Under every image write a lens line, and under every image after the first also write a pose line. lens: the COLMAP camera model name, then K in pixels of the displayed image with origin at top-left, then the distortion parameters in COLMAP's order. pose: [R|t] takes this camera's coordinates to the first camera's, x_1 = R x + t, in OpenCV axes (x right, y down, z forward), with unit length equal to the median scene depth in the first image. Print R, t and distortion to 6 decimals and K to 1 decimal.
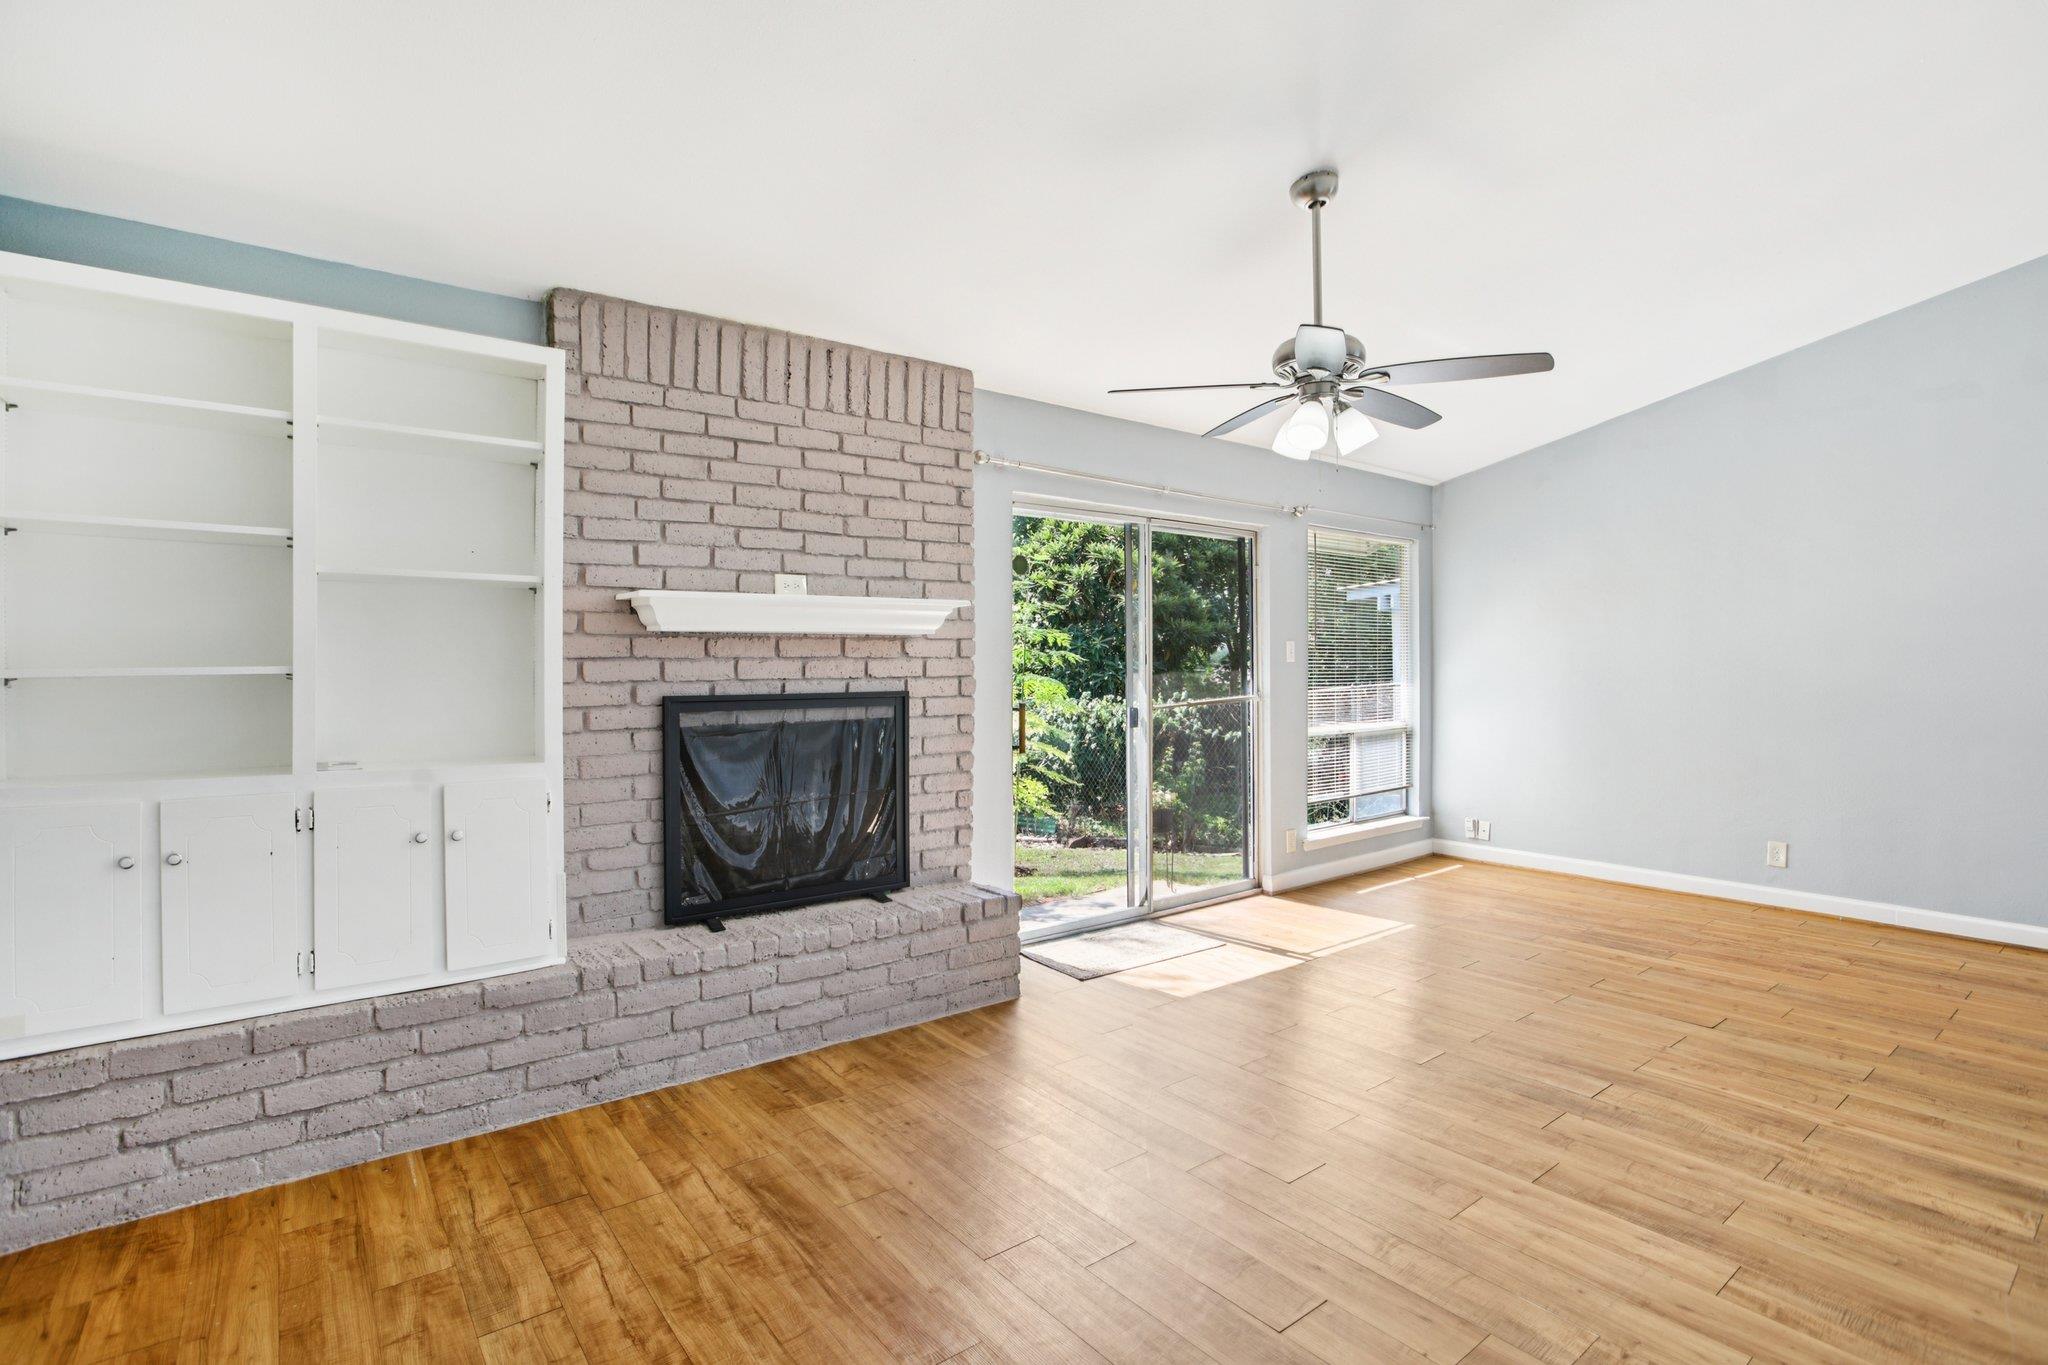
lens RADIAL K [[979.2, 0, 1017.3], [0, 979.2, 676.3], [0, 0, 1]] dist [-0.035357, 0.007957]
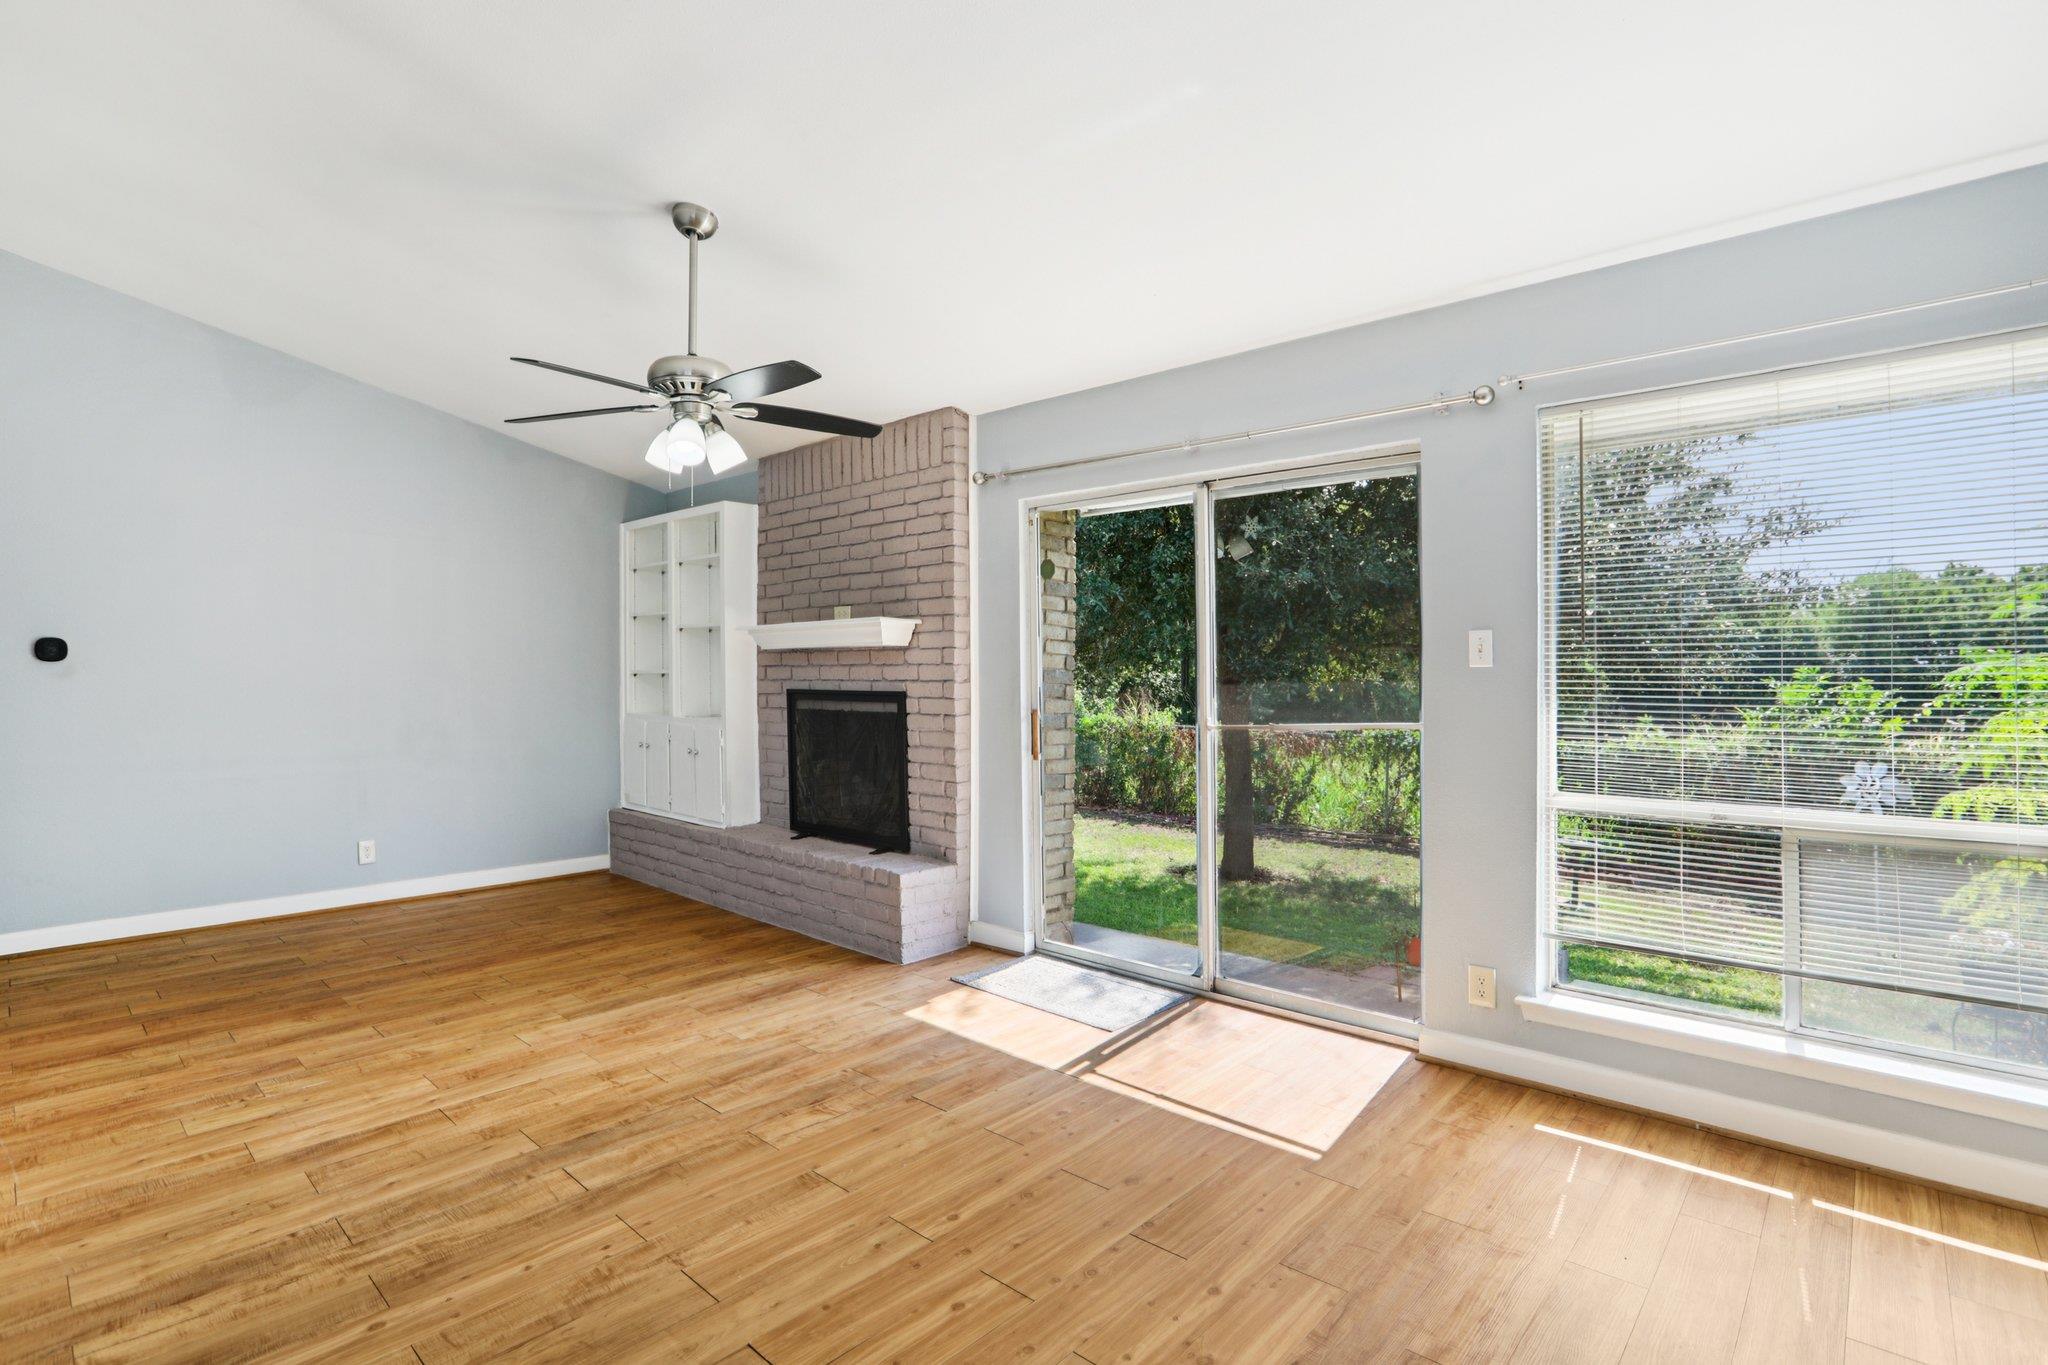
lens RADIAL K [[979.3, 0, 1004.0], [0, 979.3, 690.7], [0, 0, 1]] dist [-0.038155, 0.010264]
pose [[0.162908, 0.021530, -0.986406, 1.231068], [-0.011793, 0.999733, 0.019873, -0.012744], [0.986571, 0.008395, 0.163118, 1.015977]]
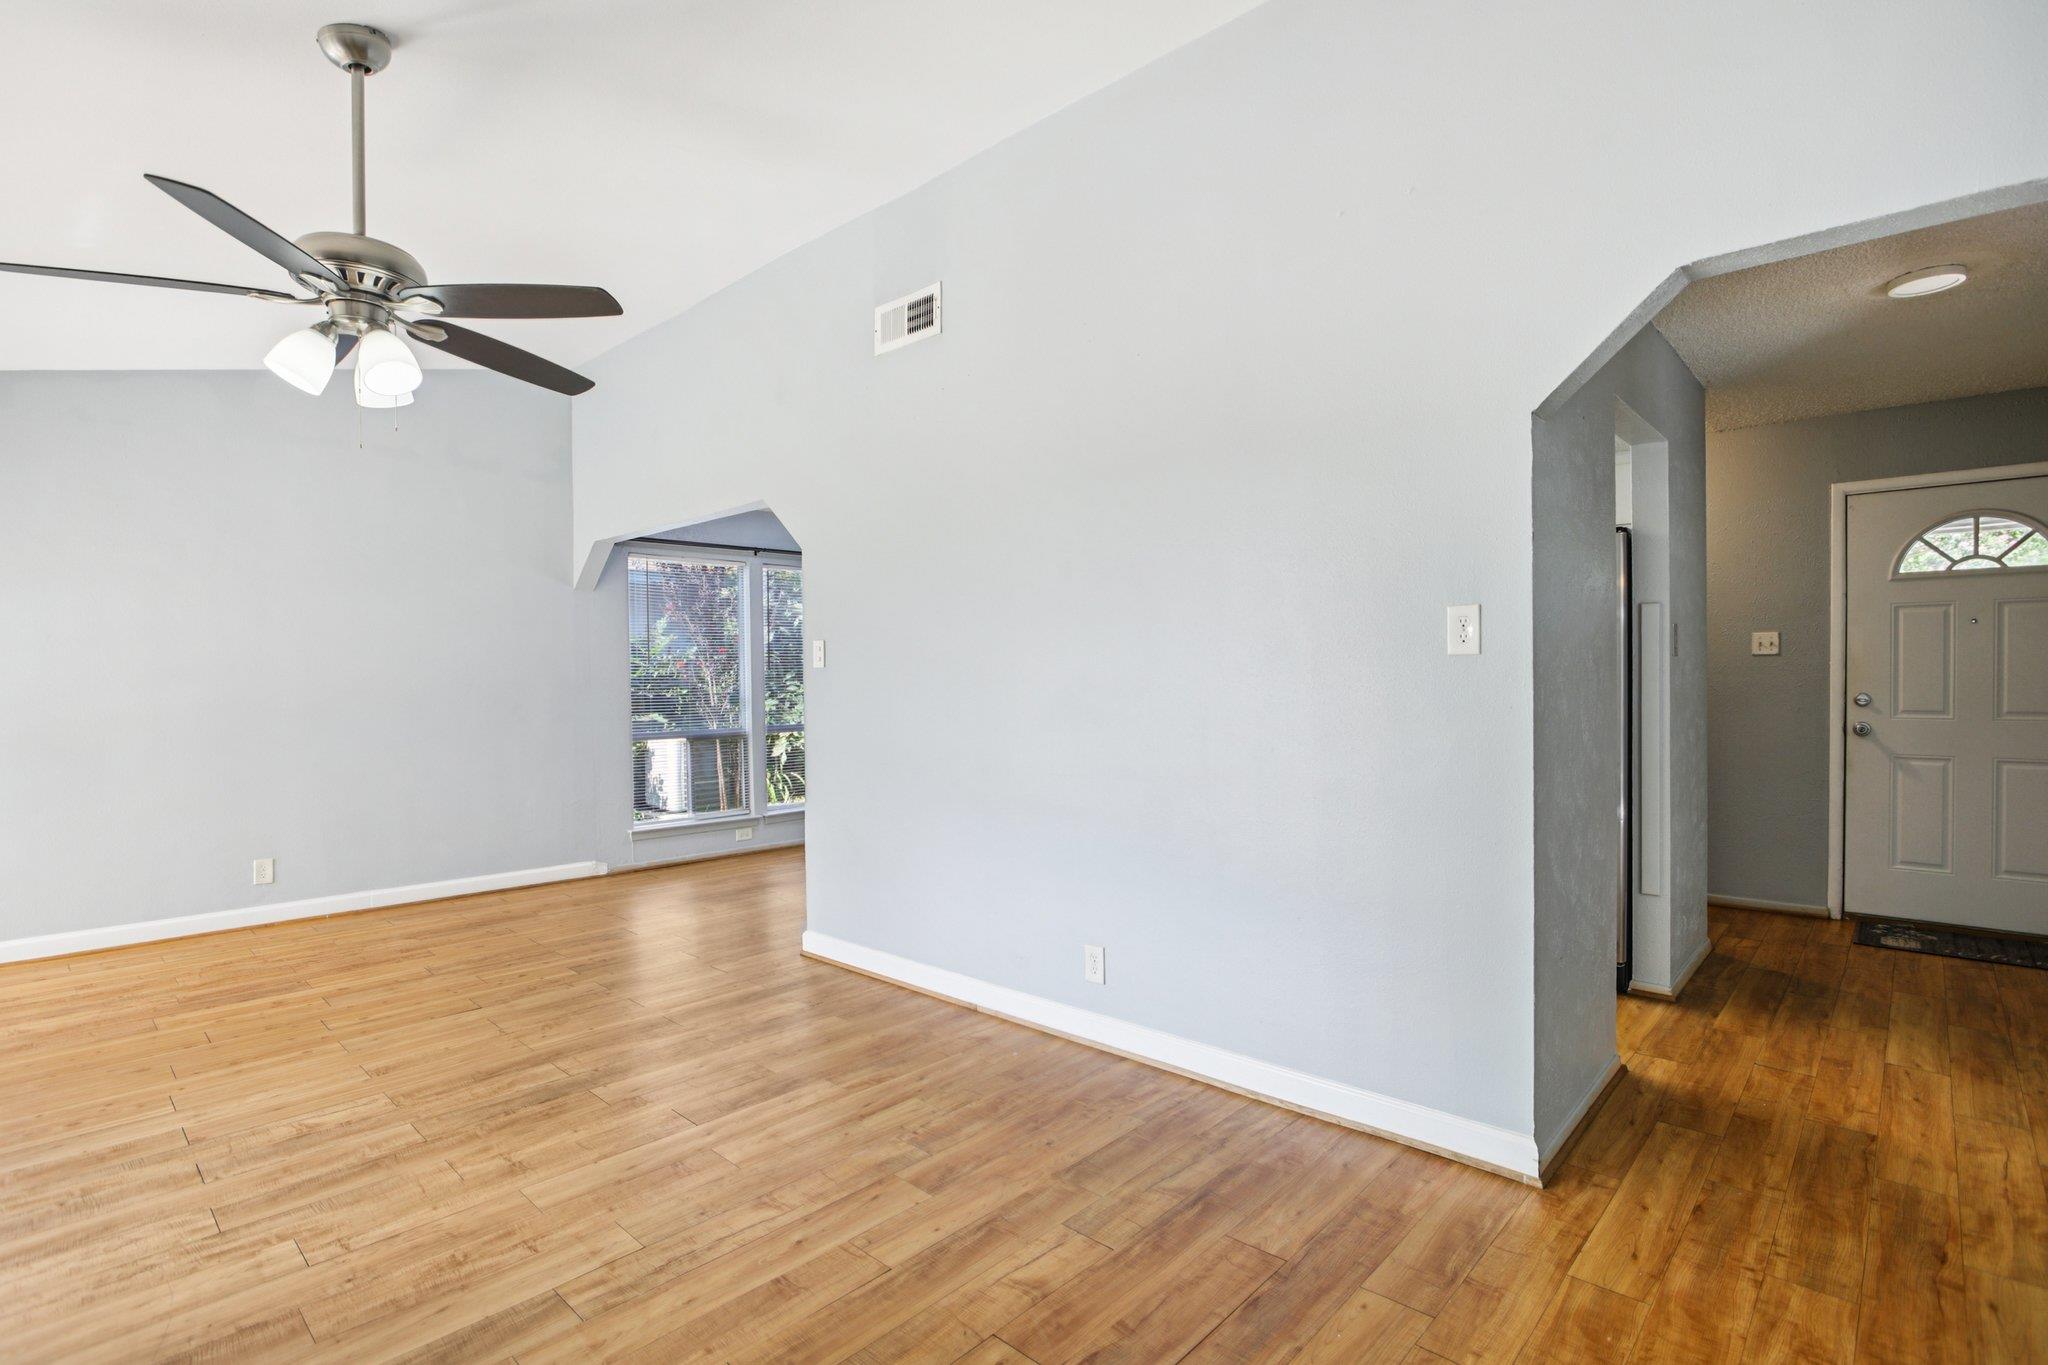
lens RADIAL K [[979.2, 0, 1010.9], [0, 979.2, 684.7], [0, 0, 1]] dist [-0.035357, 0.007957]
pose [[-0.155015, -0.001311, 0.987911, -0.450018], [0.021616, 0.999755, 0.004719, 0.003911], [-0.987676, 0.022086, -0.154949, 0.545464]]
